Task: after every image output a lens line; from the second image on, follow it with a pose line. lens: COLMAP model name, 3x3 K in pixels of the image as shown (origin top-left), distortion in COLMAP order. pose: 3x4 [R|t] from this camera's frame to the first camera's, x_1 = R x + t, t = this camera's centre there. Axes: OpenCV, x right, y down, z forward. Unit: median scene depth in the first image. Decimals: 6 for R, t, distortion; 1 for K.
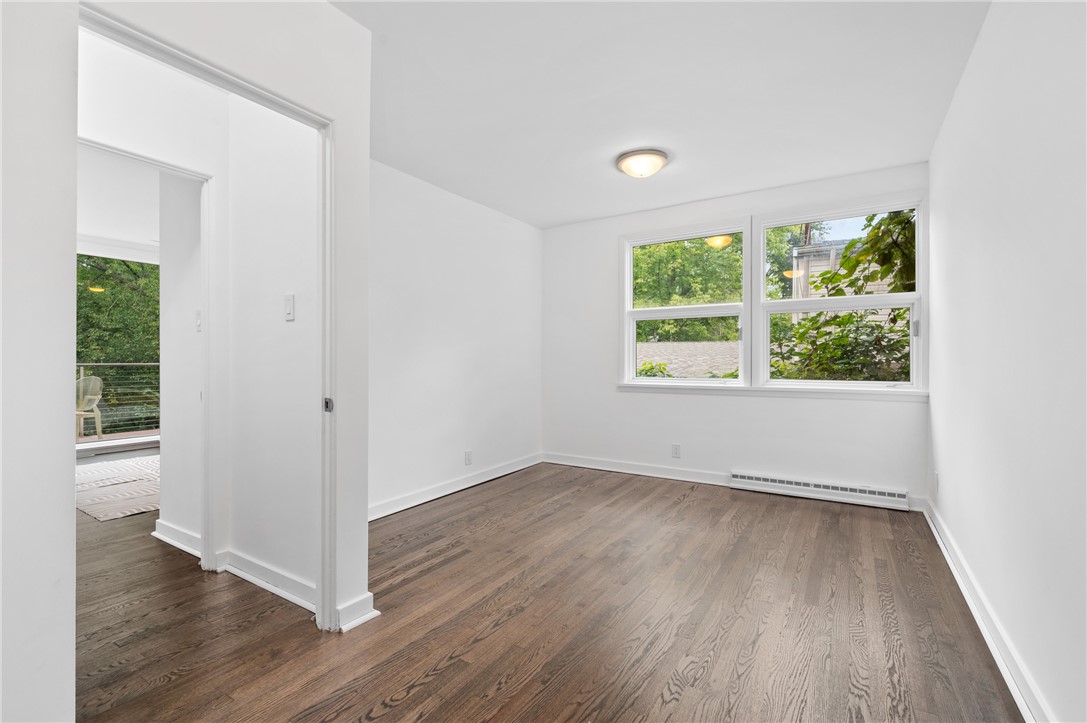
lens RADIAL K [[480.9, 0, 549.7], [0, 480.9, 352.7], [0, 0, 1]] dist [0.003195, 0.000554]
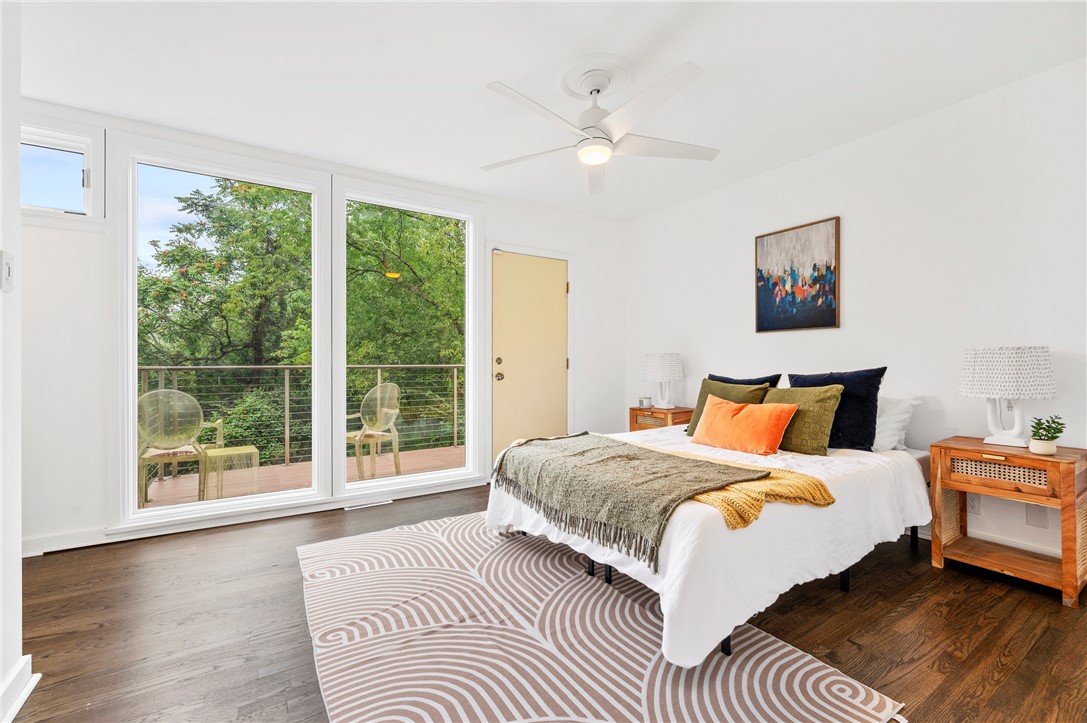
lens RADIAL K [[476.1, 0, 544.7], [0, 476.1, 368.4], [0, 0, 1]] dist [0.002556, 0.000033]
pose [[0.903997, 0.013844, -0.427314, -0.364456], [-0.005921, 0.999785, 0.019864, 0.010376], [0.427497, -0.015427, 0.903885, 0.382765]]
